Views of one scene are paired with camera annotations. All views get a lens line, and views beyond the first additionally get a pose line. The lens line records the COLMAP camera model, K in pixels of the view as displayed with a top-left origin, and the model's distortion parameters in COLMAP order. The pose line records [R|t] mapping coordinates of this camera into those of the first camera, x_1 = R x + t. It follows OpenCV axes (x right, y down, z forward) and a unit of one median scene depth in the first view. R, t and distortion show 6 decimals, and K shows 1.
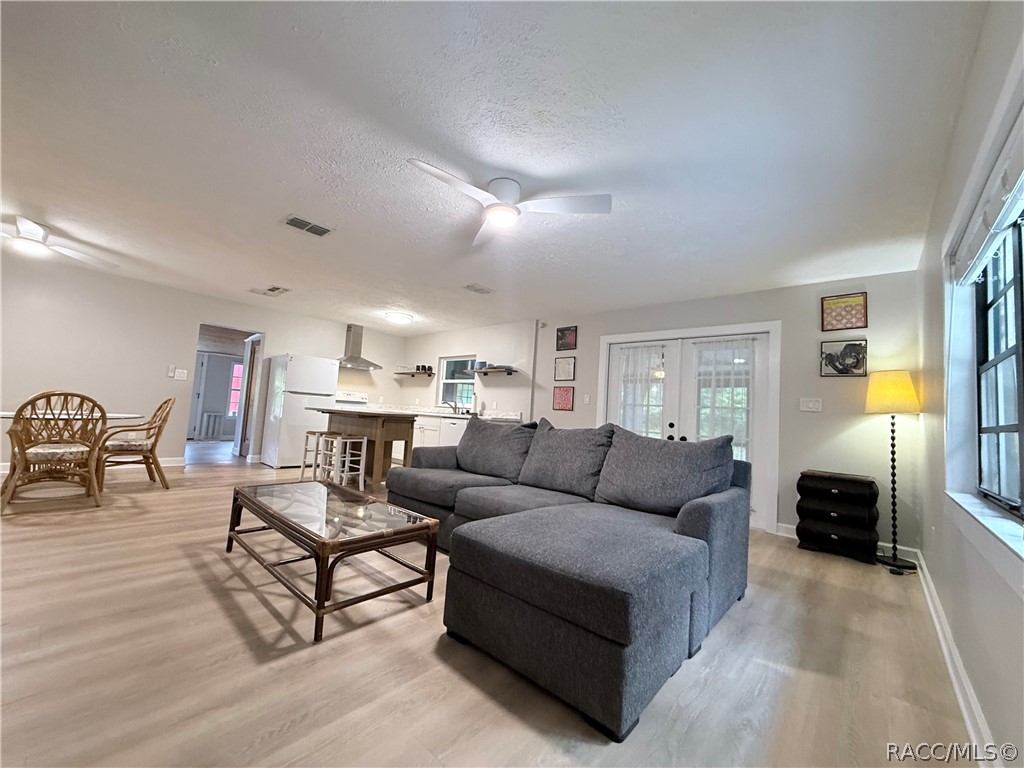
lens RADIAL K [[409.5, 0, 512.0], [0, 409.5, 384.0], [0, 0, 1]] dist [0.000017, -0.000096]
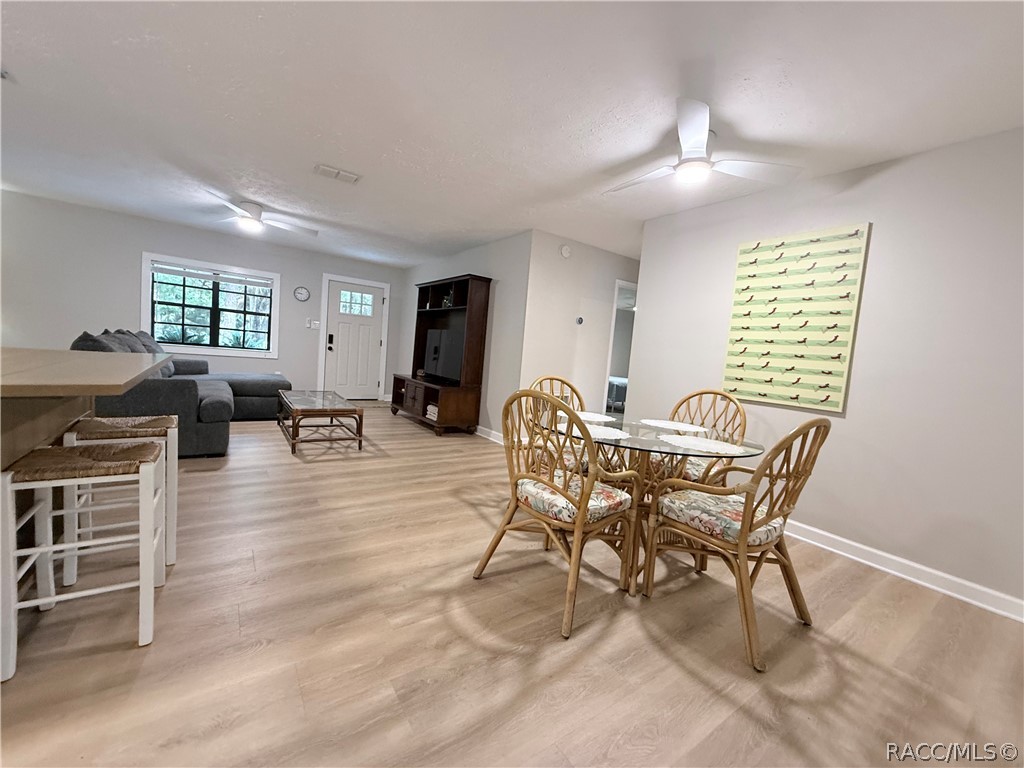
lens RADIAL K [[409.5, 0, 512.0], [0, 409.5, 384.0], [0, 0, 1]] dist [0.000017, -0.000096]
pose [[-0.961289, -0.162838, 0.222278, -1.482898], [-0.162449, 0.986511, 0.020160, 0.043731], [-0.222563, -0.016730, -0.974775, 2.287518]]
